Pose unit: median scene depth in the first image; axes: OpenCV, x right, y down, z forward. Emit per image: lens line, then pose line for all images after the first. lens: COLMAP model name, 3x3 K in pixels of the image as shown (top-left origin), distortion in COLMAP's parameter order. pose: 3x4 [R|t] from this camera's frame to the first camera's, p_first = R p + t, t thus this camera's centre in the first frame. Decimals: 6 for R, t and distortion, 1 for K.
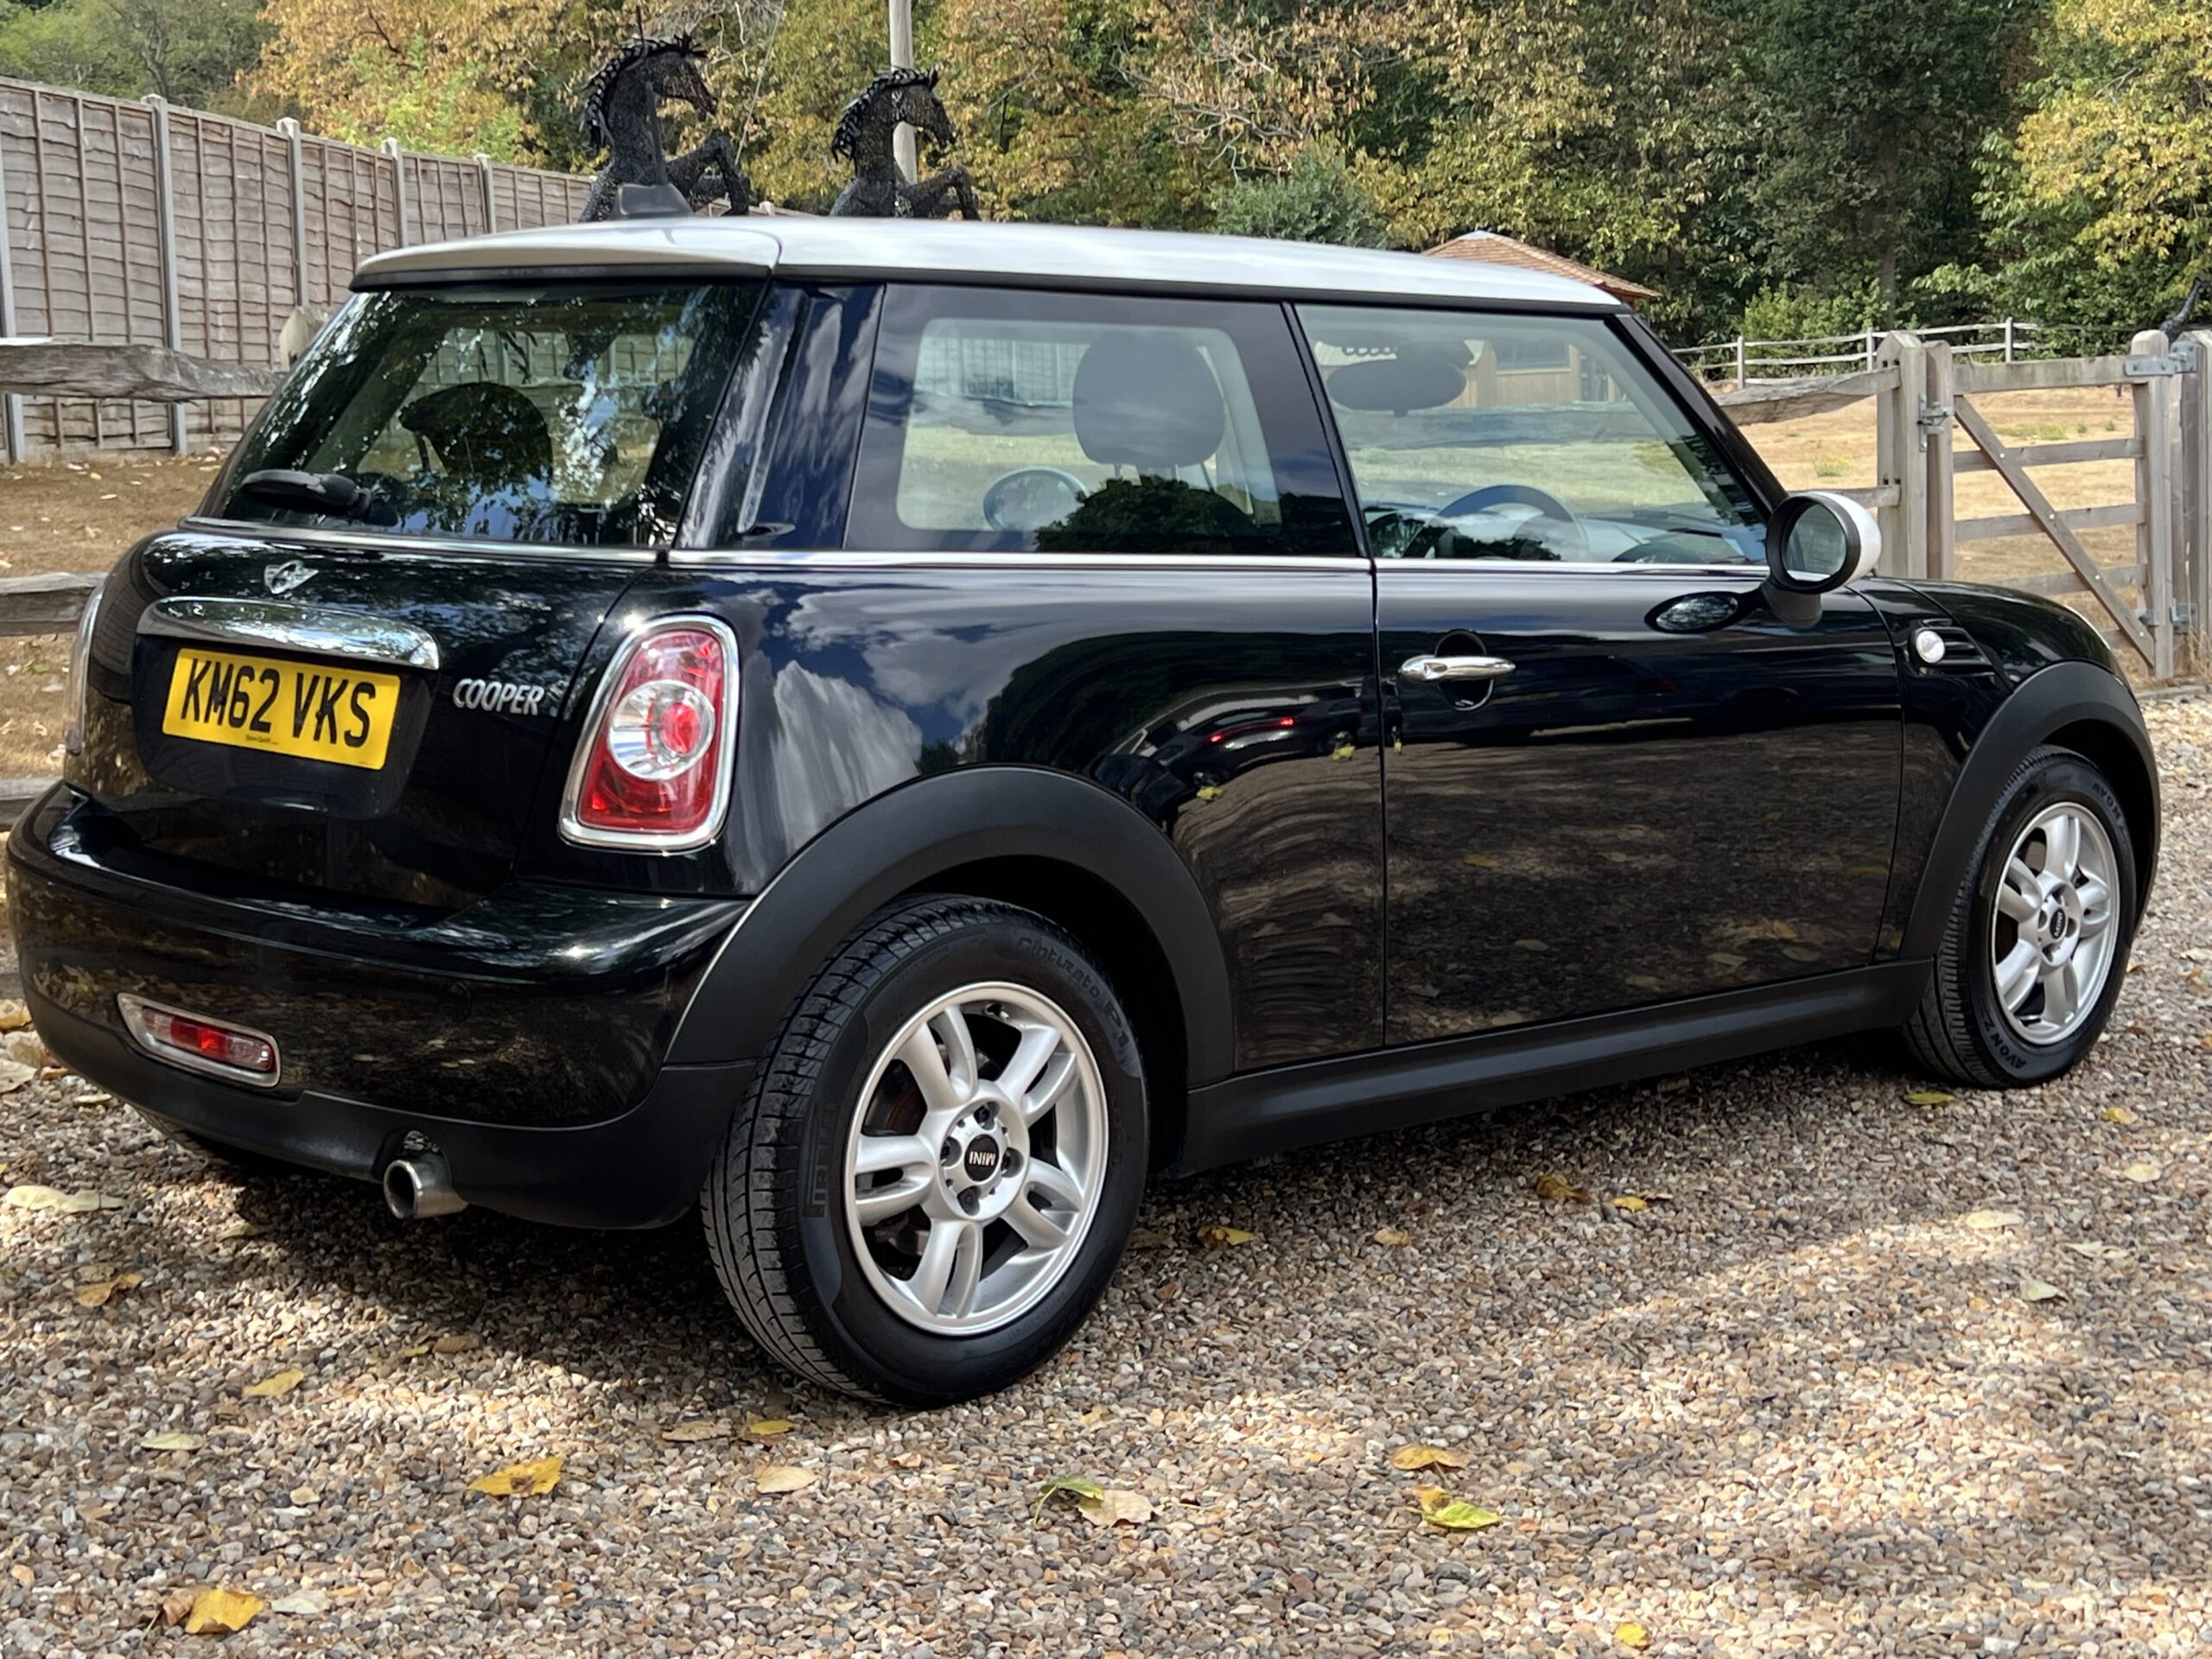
lens RADIAL K [[3054.2, 0, 1092.8], [0, 3054.2, 844.5], [0, 0, 1]] dist [0.199865, -0.558868]
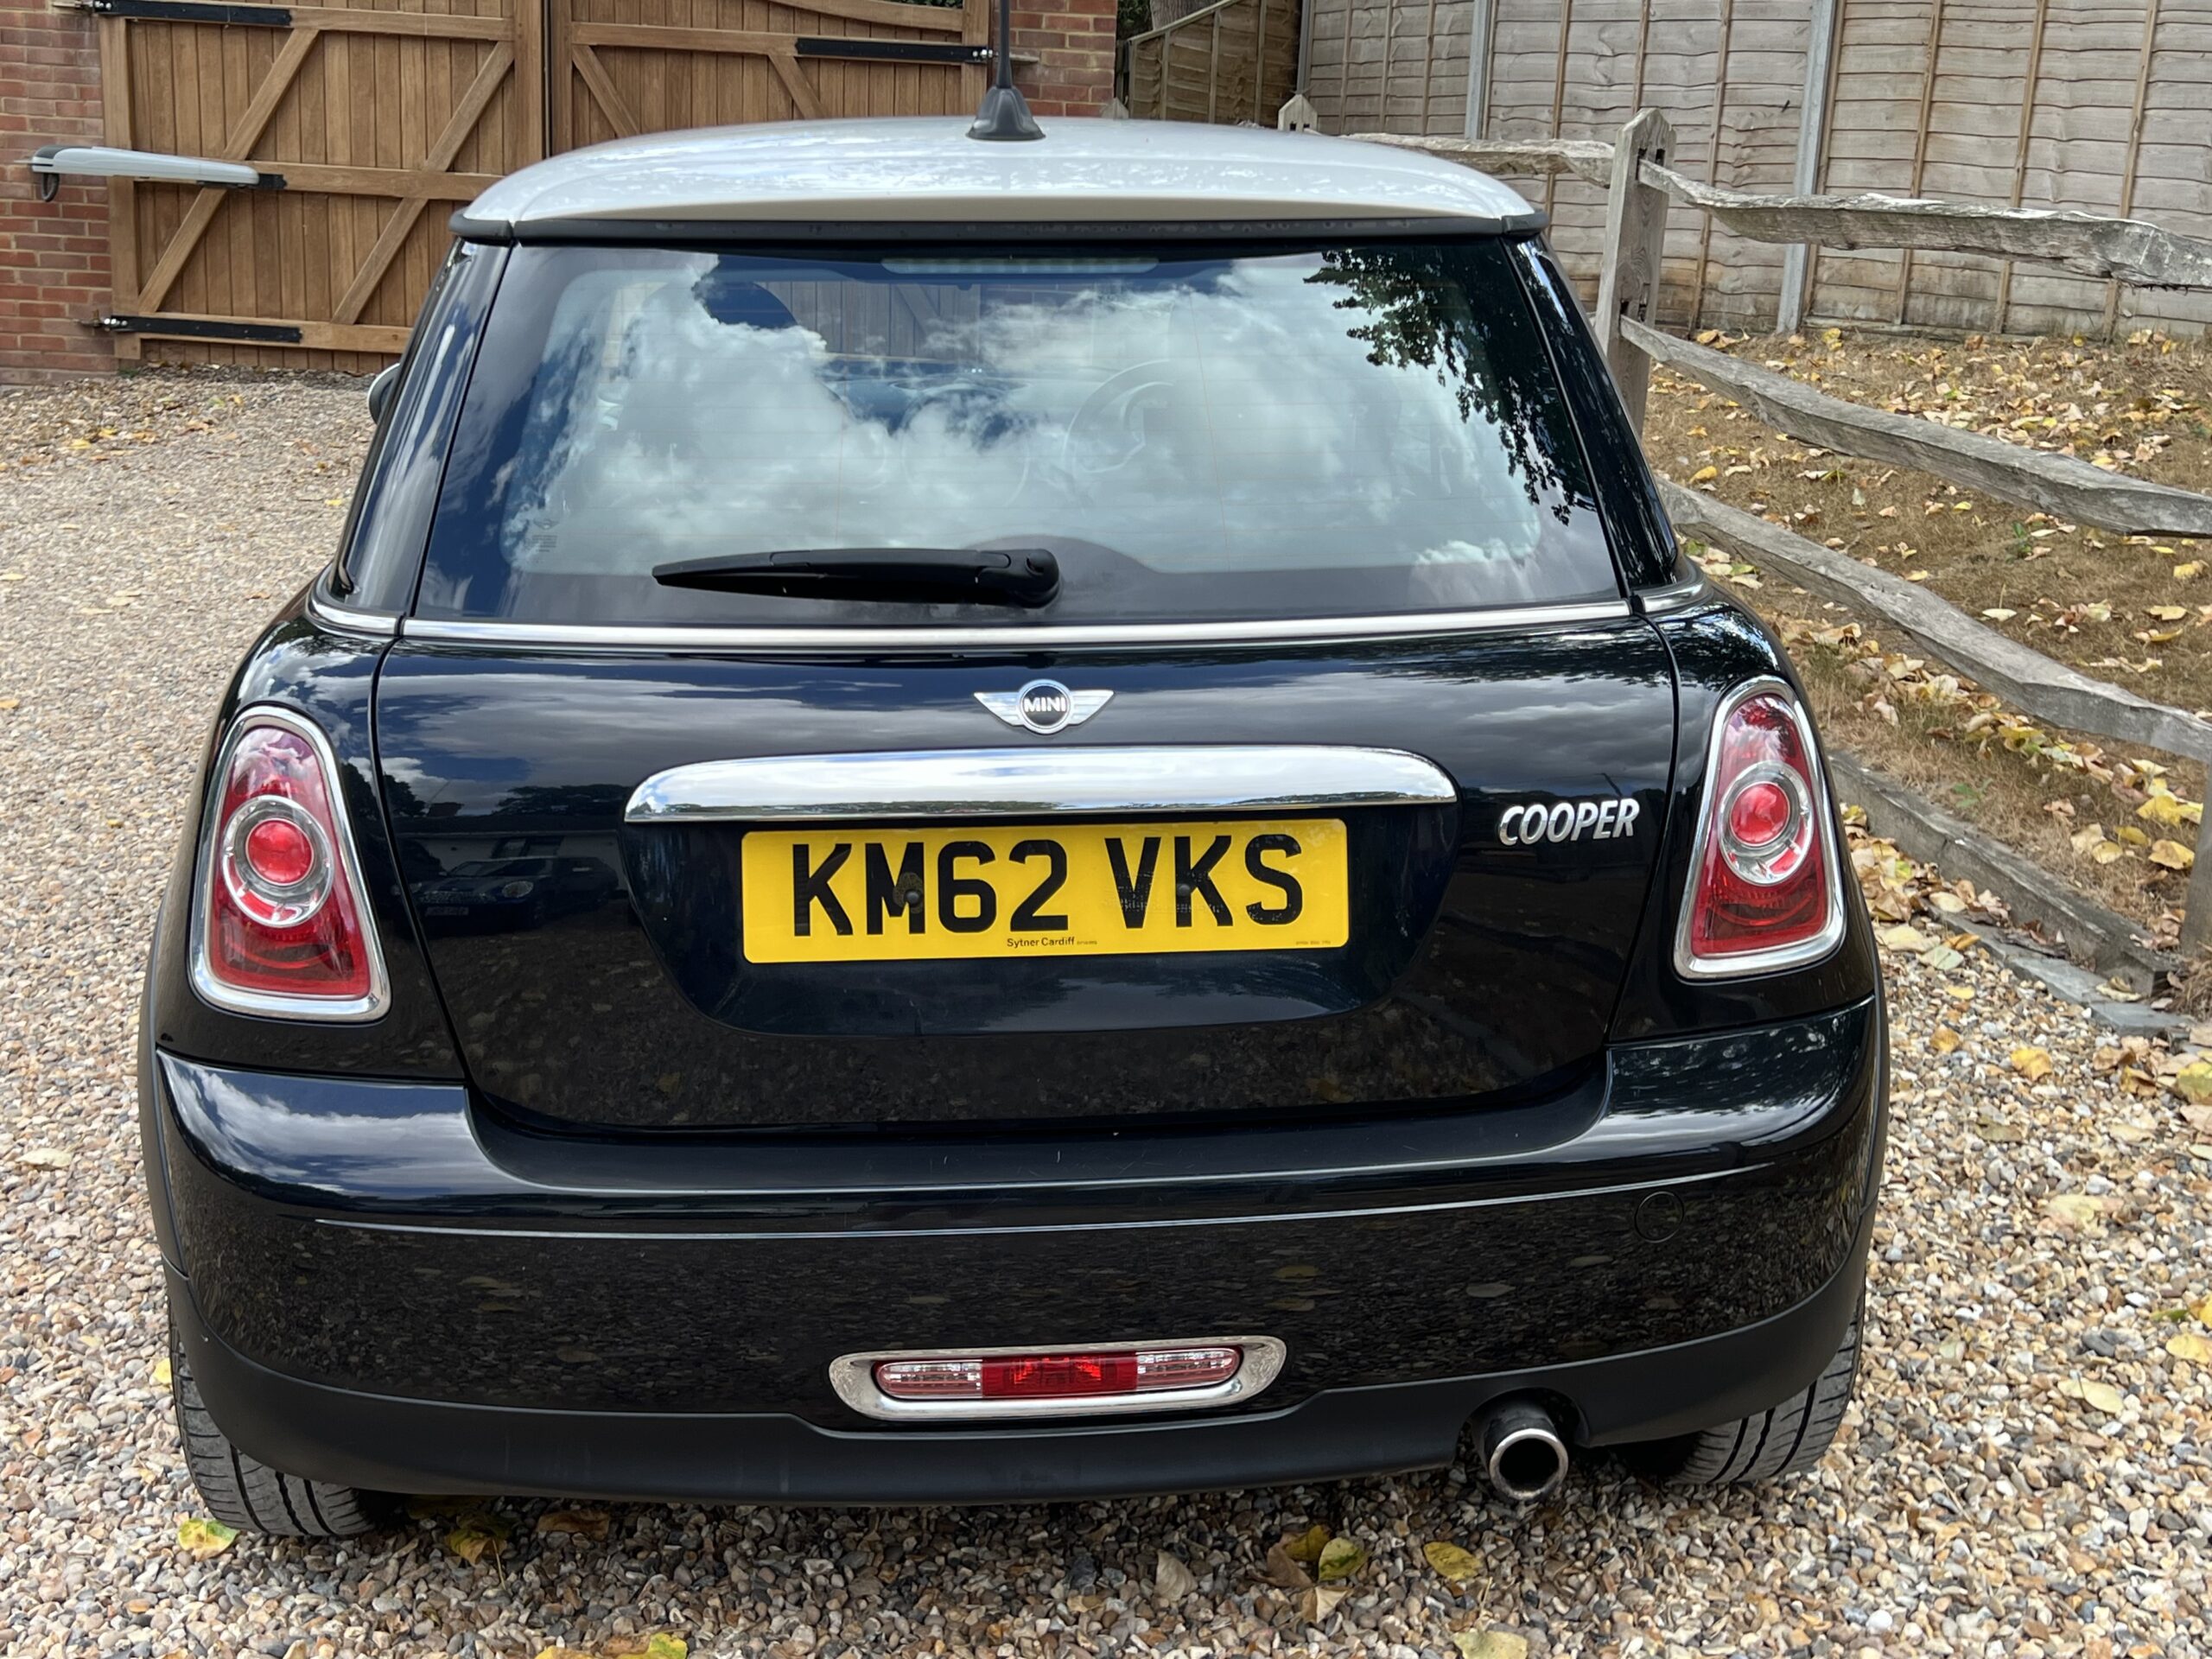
lens RADIAL K [[2484.4, 0, 1106.0], [0, 2484.4, 829.5], [0, 0, 1]] dist [0.155068, -0.370476]
pose [[0.665789, -0.221625, 0.712466, -0.658384], [0.123163, 0.974413, 0.188014, -0.163690], [-0.735905, -0.037428, 0.676050, 0.608091]]
